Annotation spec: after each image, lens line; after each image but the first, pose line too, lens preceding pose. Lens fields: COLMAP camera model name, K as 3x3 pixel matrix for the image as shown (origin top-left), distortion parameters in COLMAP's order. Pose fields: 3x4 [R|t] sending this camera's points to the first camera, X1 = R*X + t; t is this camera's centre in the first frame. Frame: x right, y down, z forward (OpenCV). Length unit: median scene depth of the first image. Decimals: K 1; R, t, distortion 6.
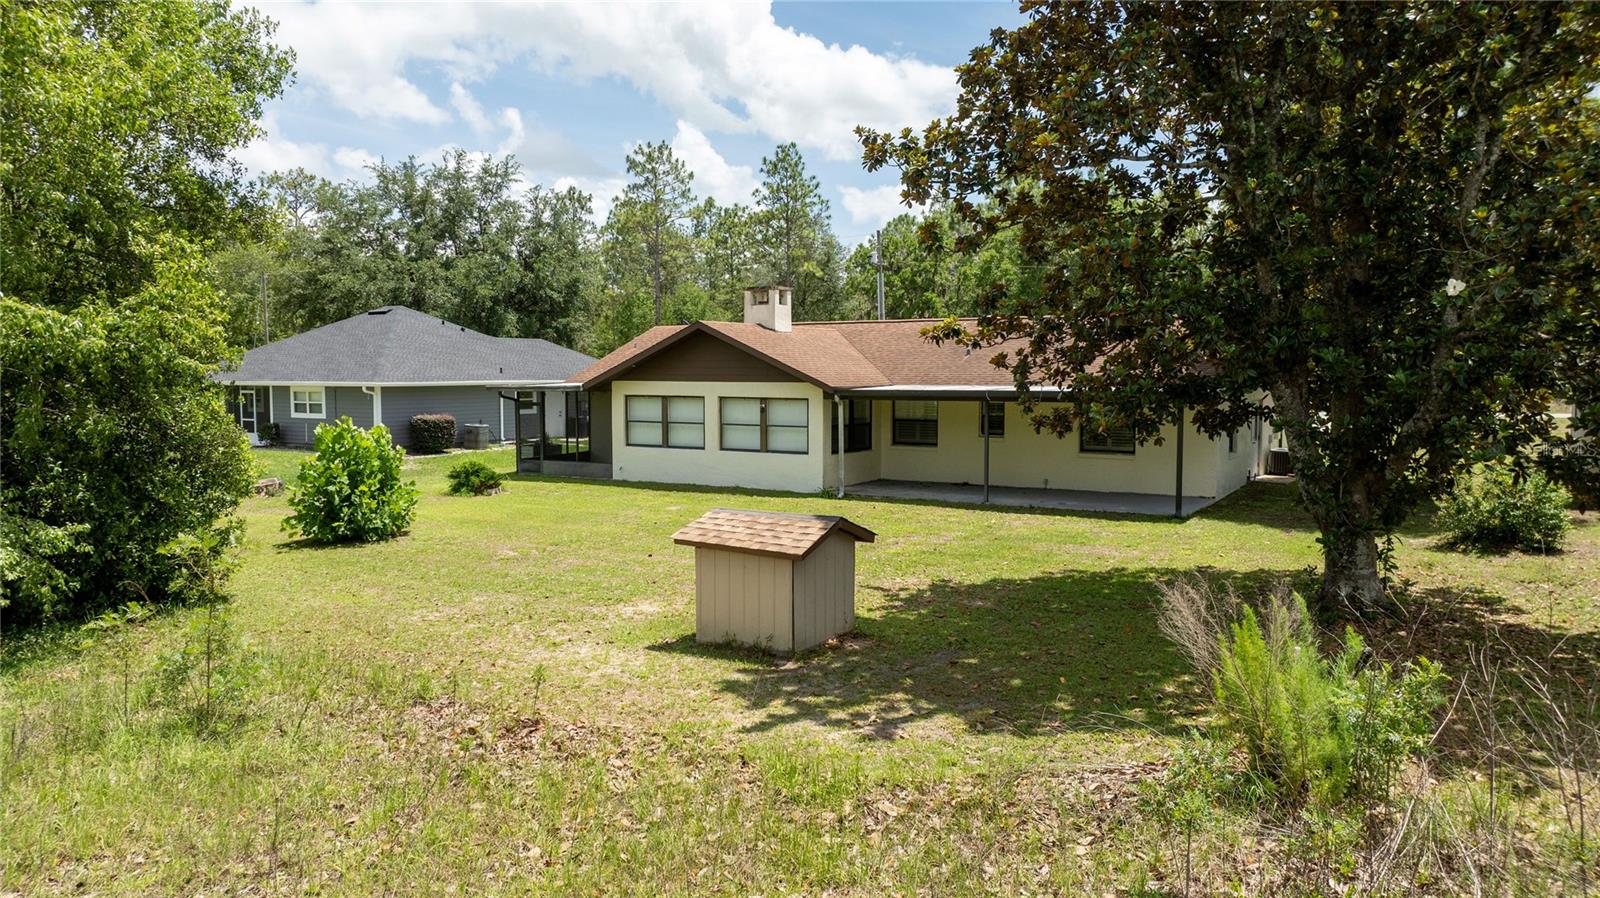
lens RADIAL K [[1091.1, 0, 800.0], [0, 1091.1, 449.0], [0, 0, 1]] dist [0.001025, -0.038469]
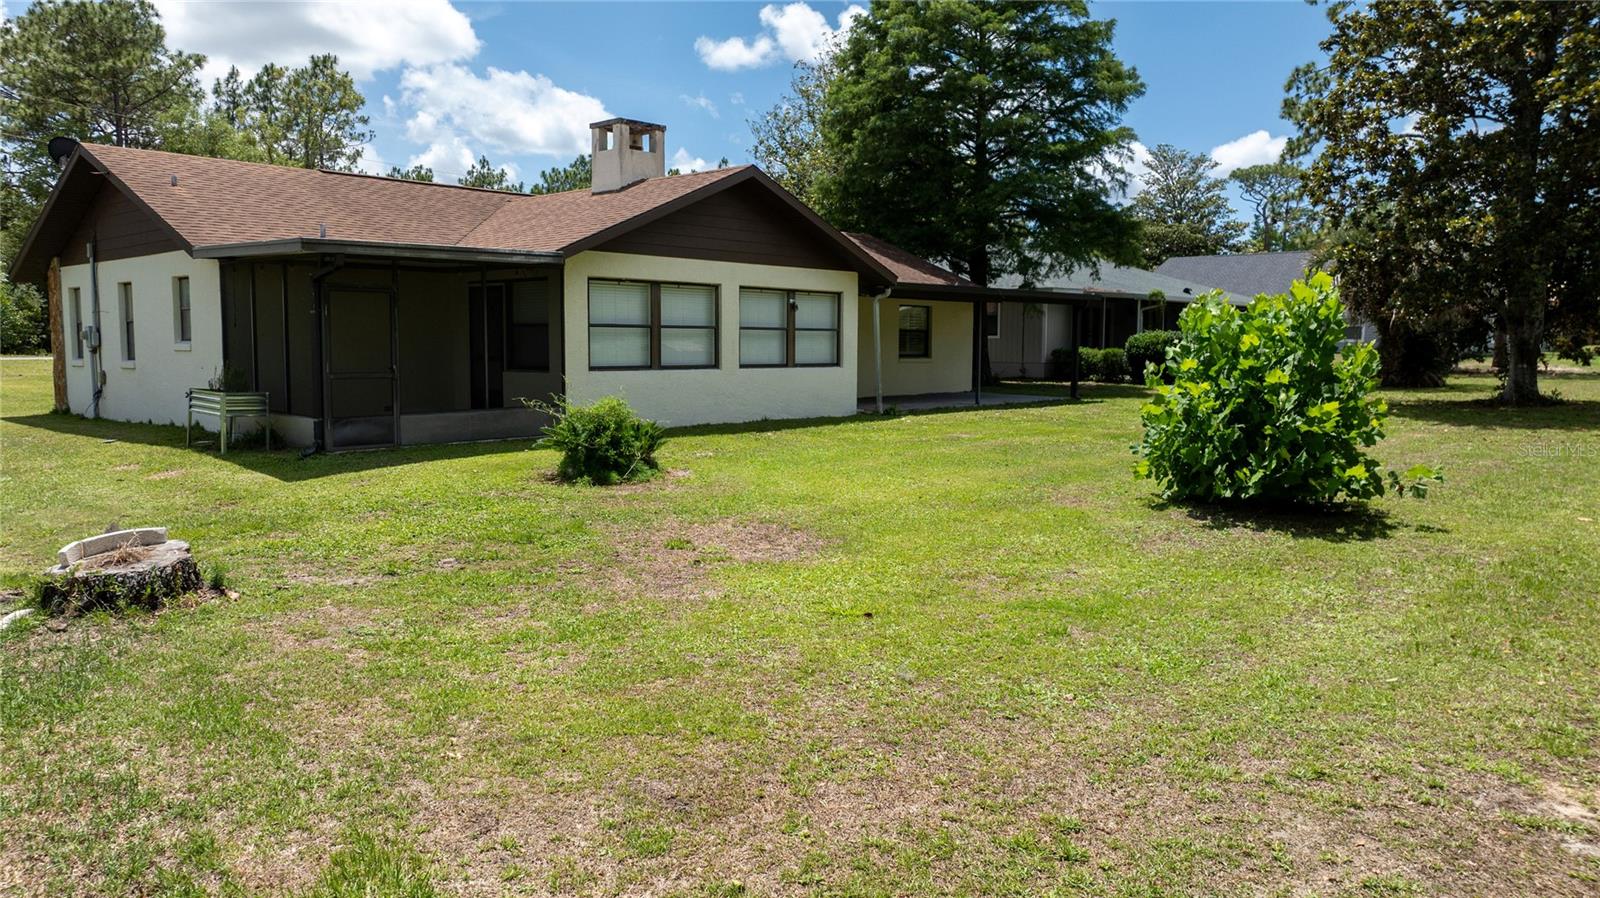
lens RADIAL K [[1091.1, 0, 800.0], [0, 1091.1, 449.0], [0, 0, 1]] dist [0.001025, -0.038469]
pose [[0.175644, -0.096227, 0.979740, -0.697182], [0.057521, 0.994514, 0.087366, -0.005411], [-0.982772, 0.041011, 0.180215, 0.818975]]
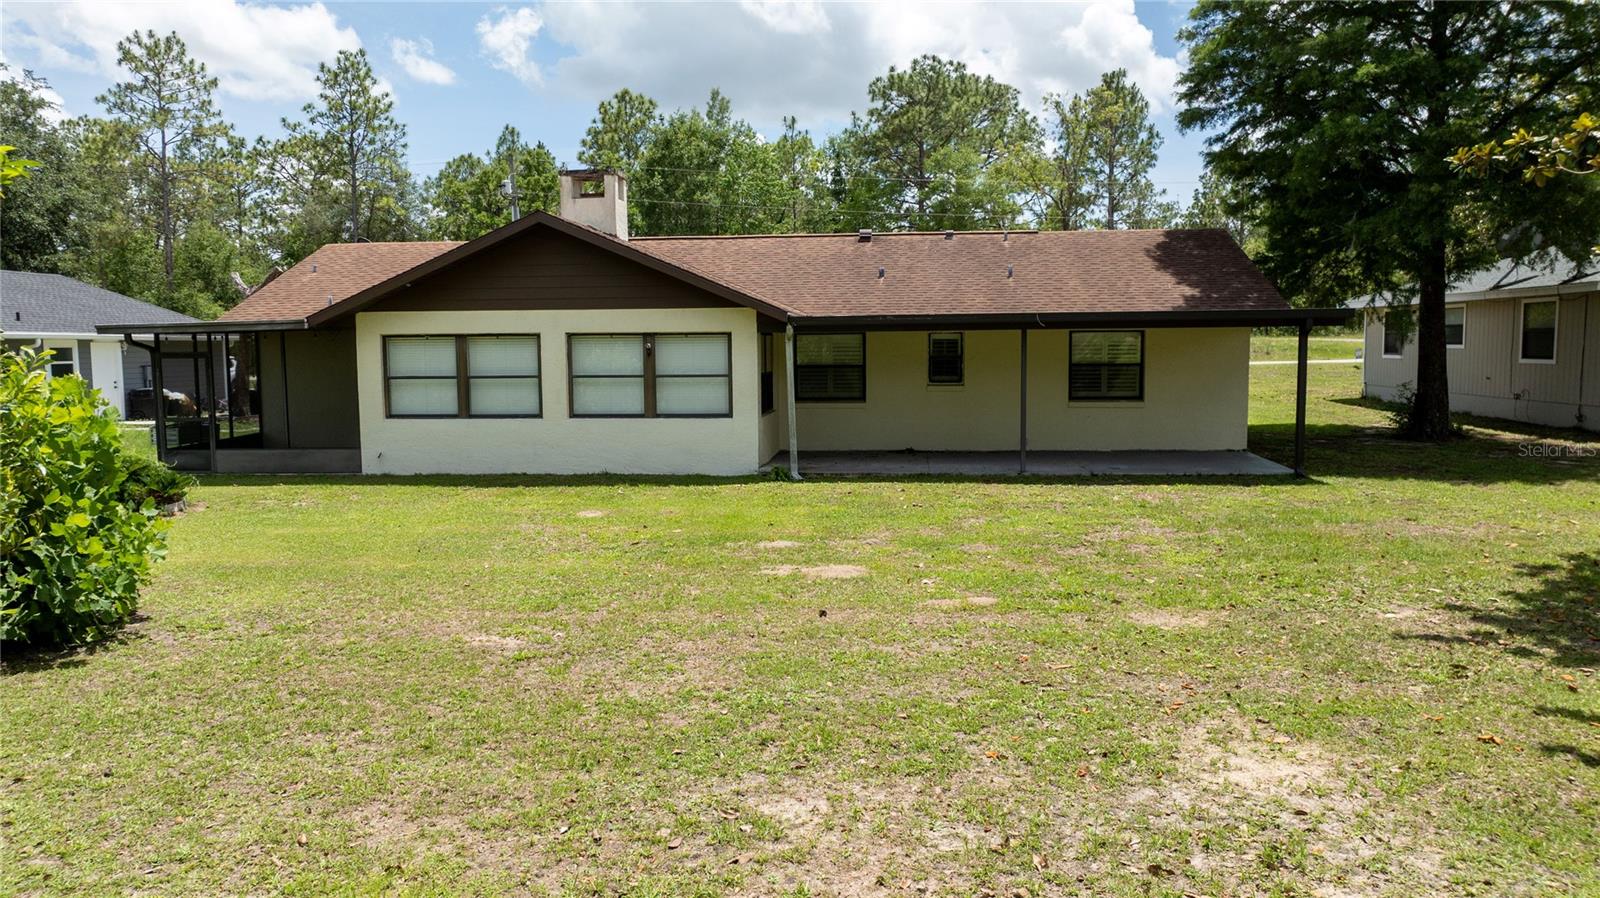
lens RADIAL K [[1091.1, 0, 800.0], [0, 1091.1, 449.0], [0, 0, 1]] dist [0.001025, -0.038469]
pose [[0.896042, -0.050038, 0.441140, -0.227758], [0.039597, 0.998676, 0.032850, 0.003710], [-0.442200, -0.011967, 0.896837, 0.355871]]
